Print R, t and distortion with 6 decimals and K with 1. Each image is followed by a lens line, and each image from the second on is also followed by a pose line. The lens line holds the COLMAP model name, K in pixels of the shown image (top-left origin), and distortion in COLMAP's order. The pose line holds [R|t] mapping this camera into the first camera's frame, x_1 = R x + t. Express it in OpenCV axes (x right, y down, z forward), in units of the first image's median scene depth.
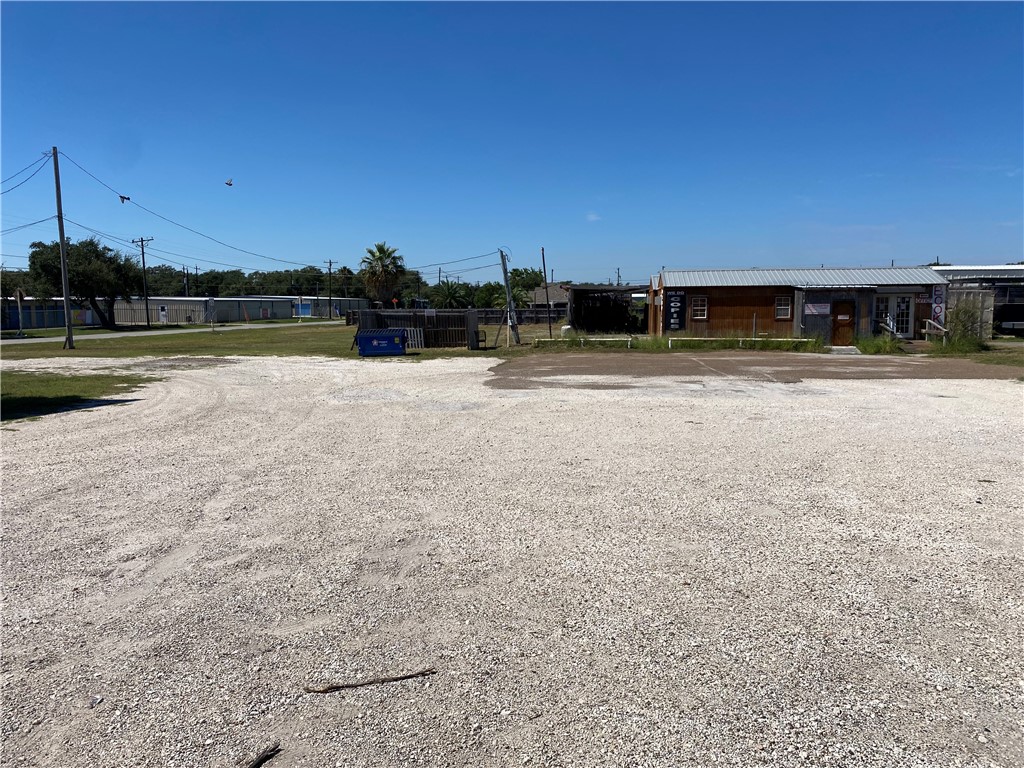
lens RADIAL K [[757.0, 0, 512.0], [0, 757.0, 384.0], [0, 0, 1]] dist [0.000894, -0.012474]
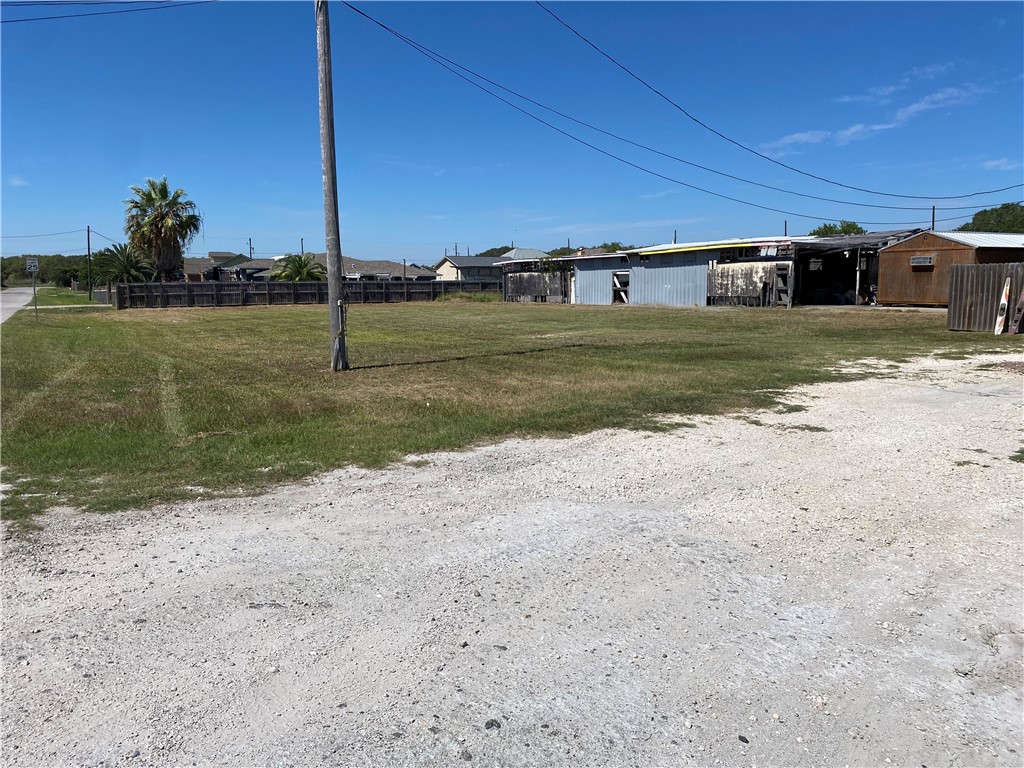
lens RADIAL K [[757.0, 0, 512.0], [0, 757.0, 384.0], [0, 0, 1]] dist [0.000894, -0.012474]
pose [[0.798974, -0.082917, 0.595622, -0.808204], [0.067475, 0.996555, 0.048220, -0.058899], [-0.597568, 0.001663, 0.801817, 0.753402]]
